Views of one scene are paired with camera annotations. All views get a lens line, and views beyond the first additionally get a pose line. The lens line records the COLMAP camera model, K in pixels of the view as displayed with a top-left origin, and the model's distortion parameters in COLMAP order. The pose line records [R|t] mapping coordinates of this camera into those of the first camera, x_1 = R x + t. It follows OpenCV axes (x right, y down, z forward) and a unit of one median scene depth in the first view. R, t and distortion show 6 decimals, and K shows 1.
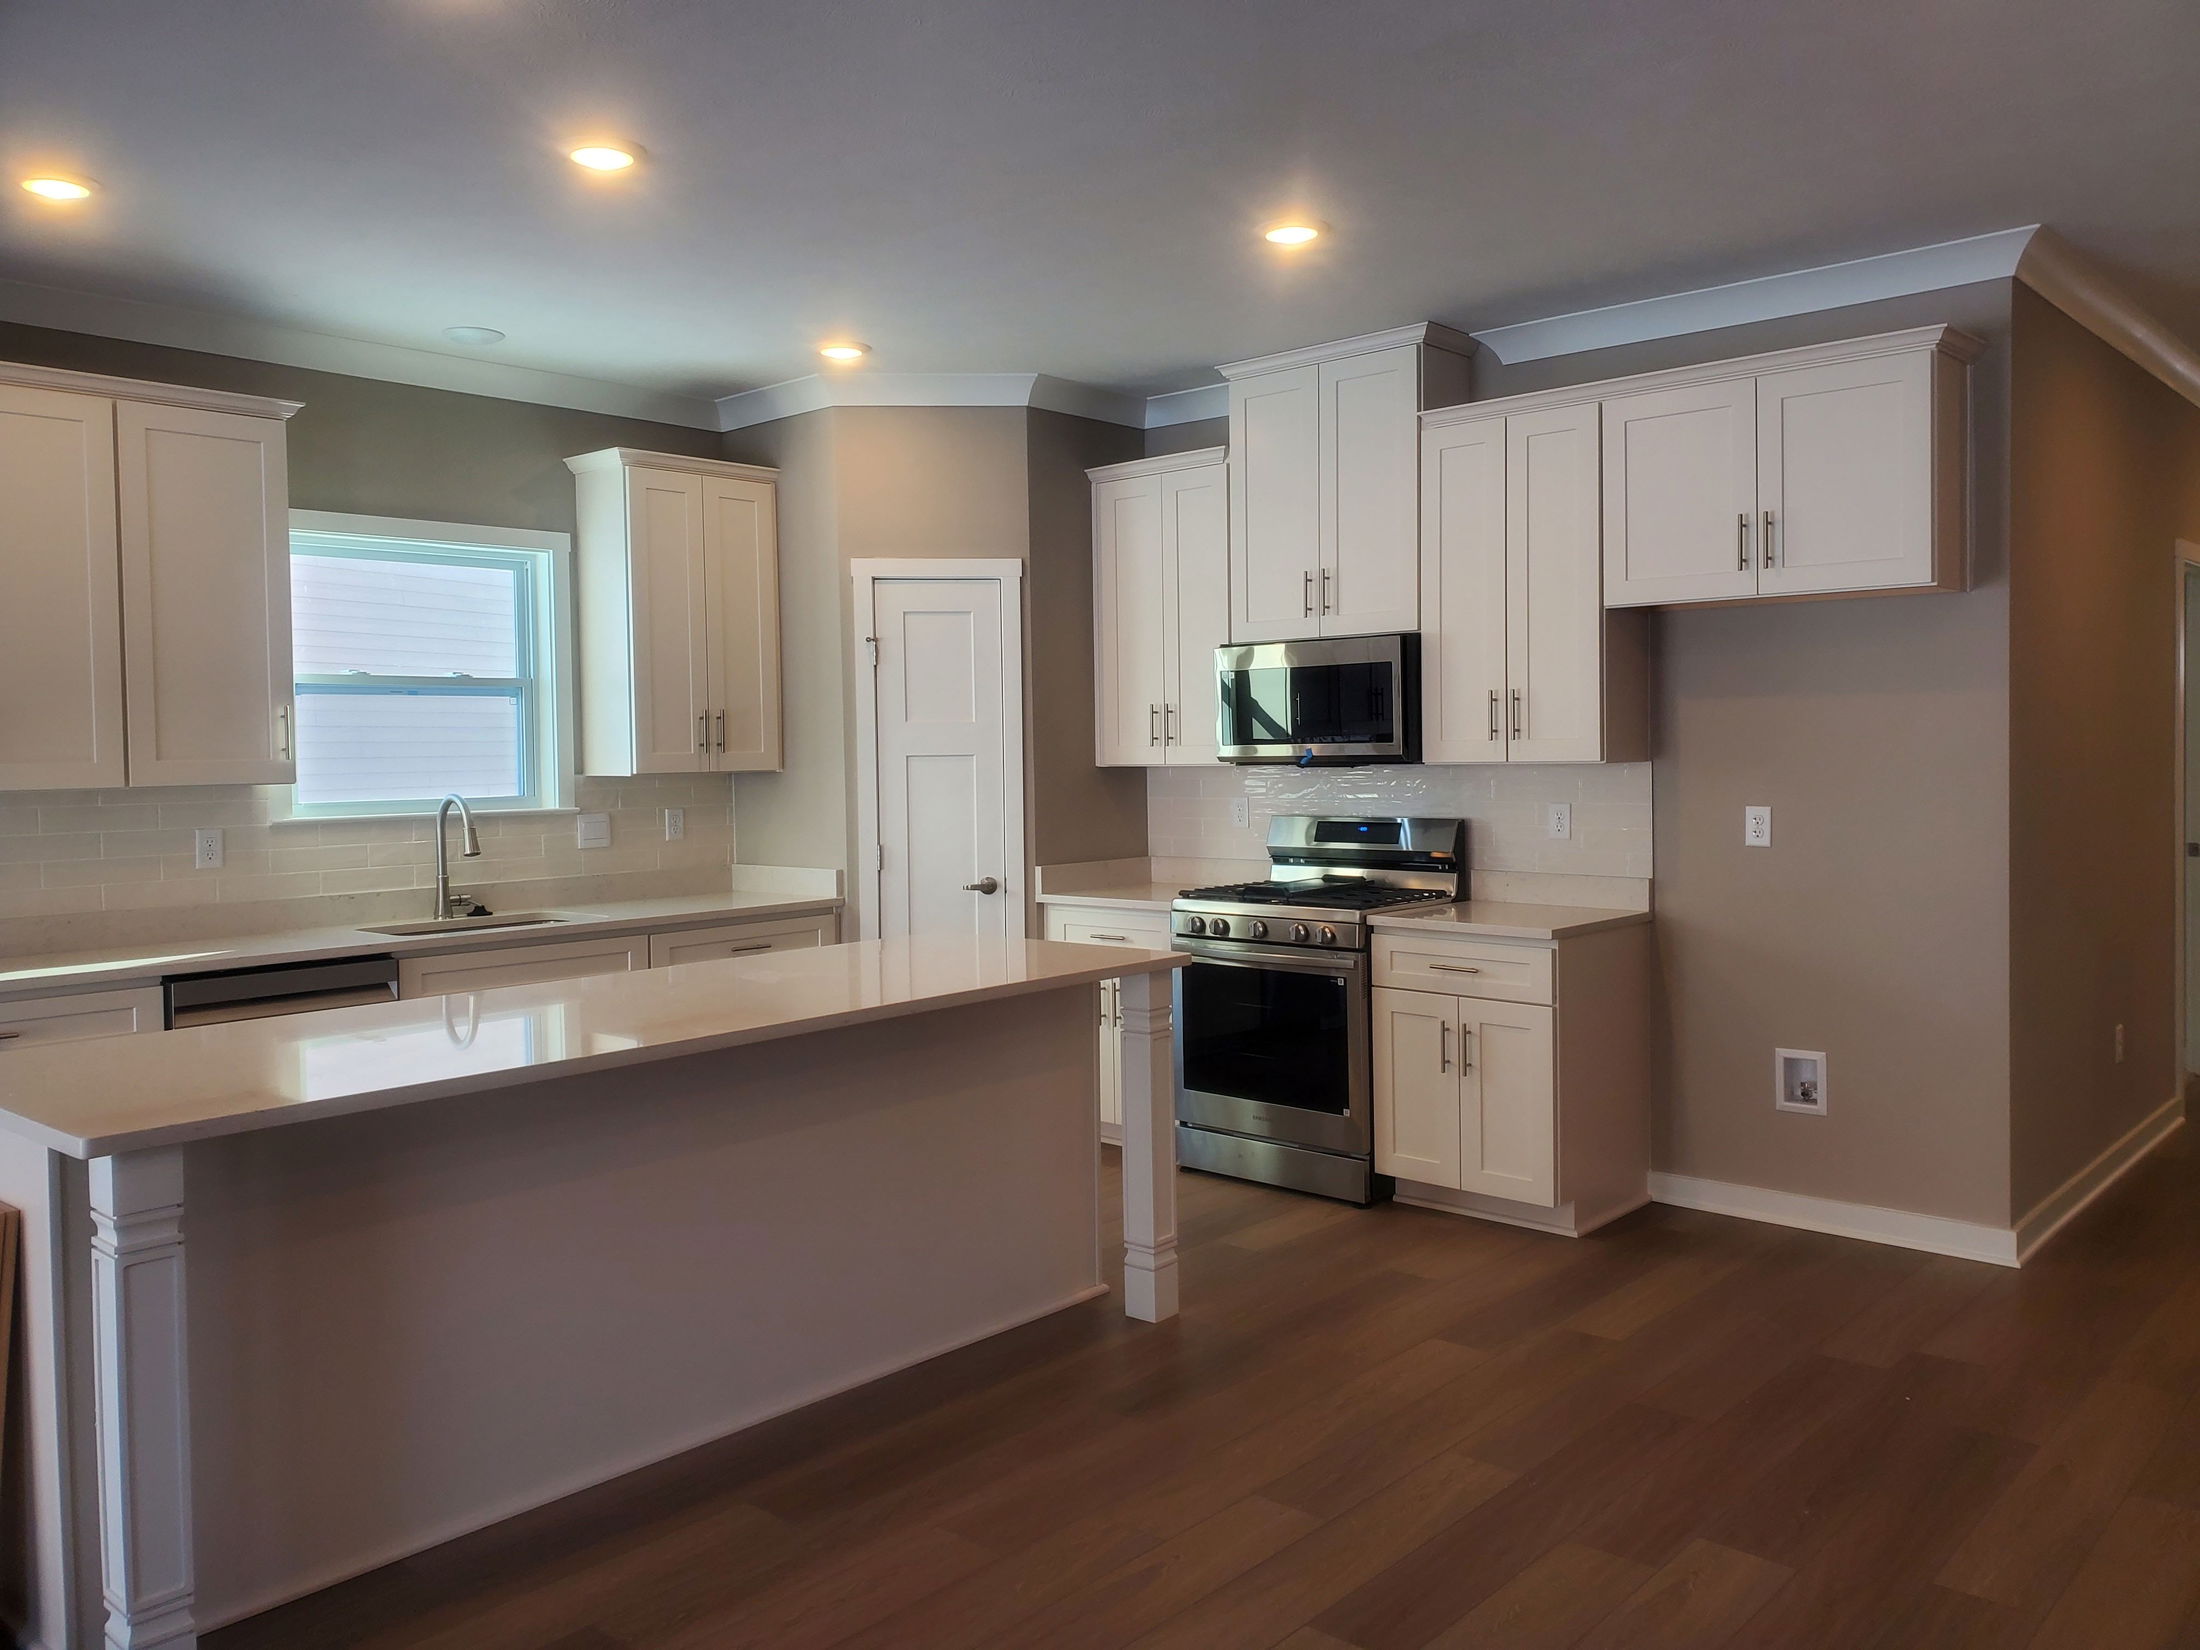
lens RADIAL K [[1641.7, 0, 1097.3], [0, 1641.7, 771.6], [0, 0, 1]] dist [0.117279, -0.189355]
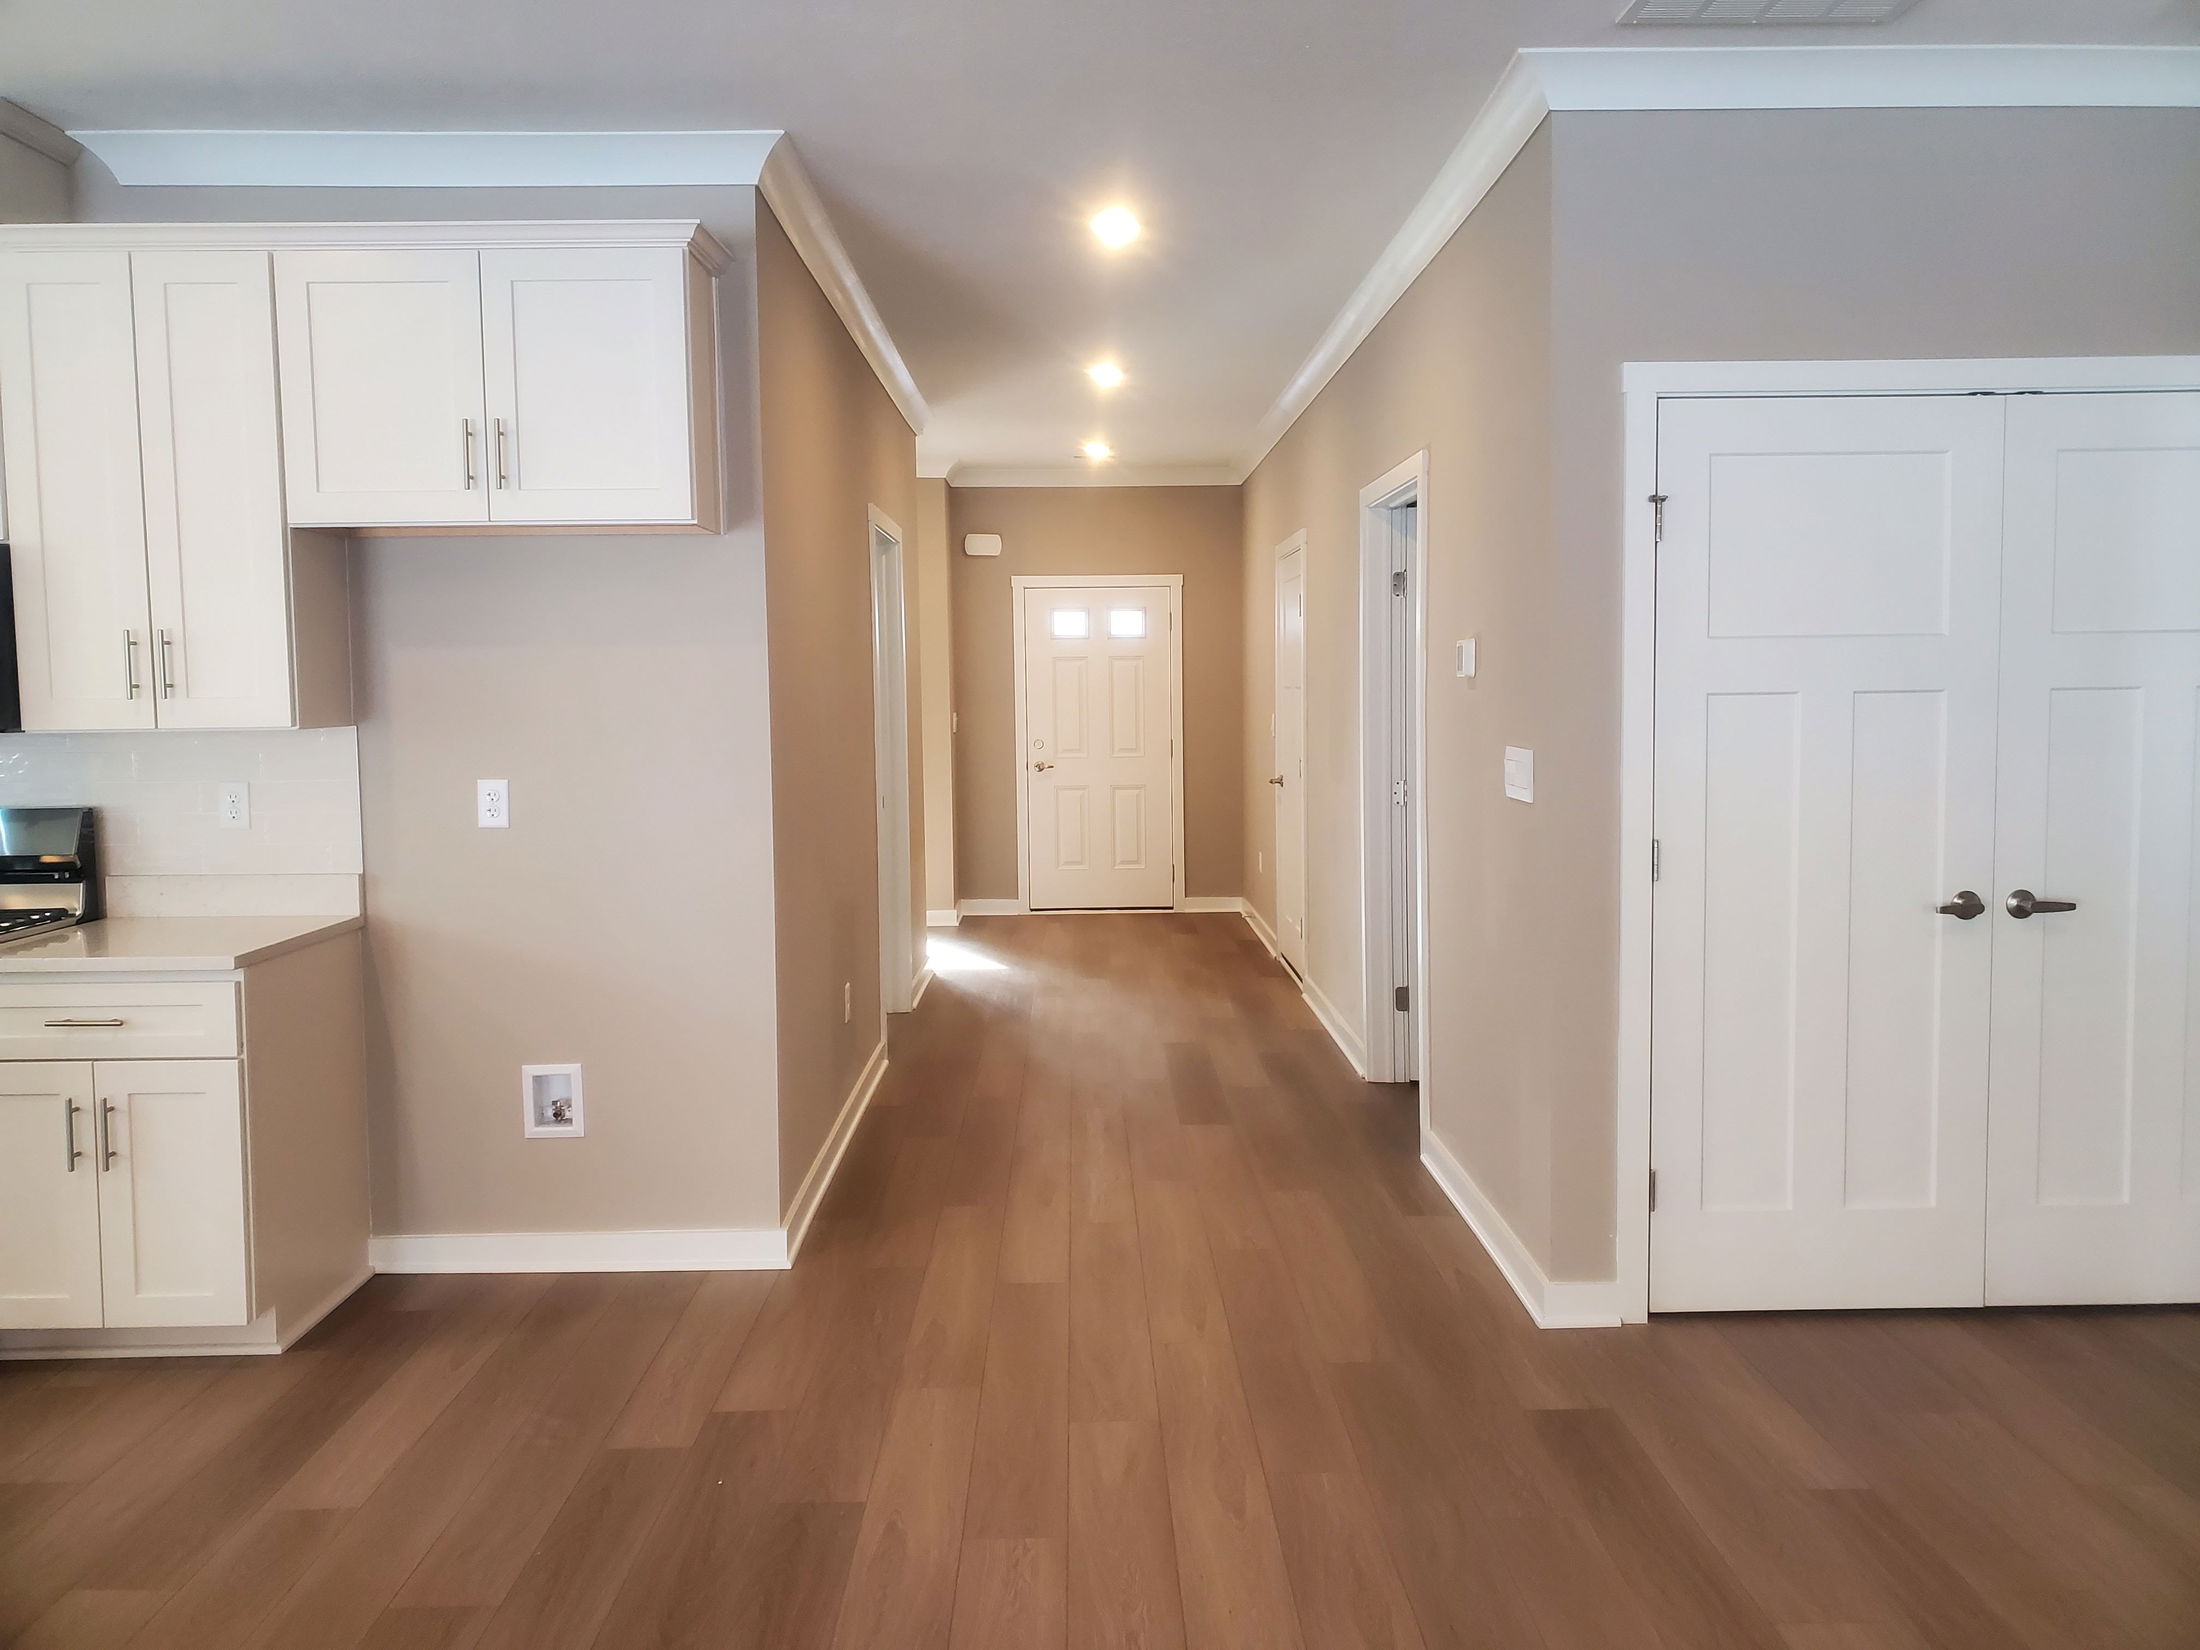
lens RADIAL K [[1659.2, 0, 1105.7], [0, 1659.2, 805.7], [0, 0, 1]] dist [0.002933, 0.009846]
pose [[0.718348, -0.043155, 0.694344, 0.039872], [0.012529, 0.998715, 0.049110, -0.002974], [-0.695571, -0.026579, 0.717966, 0.189524]]
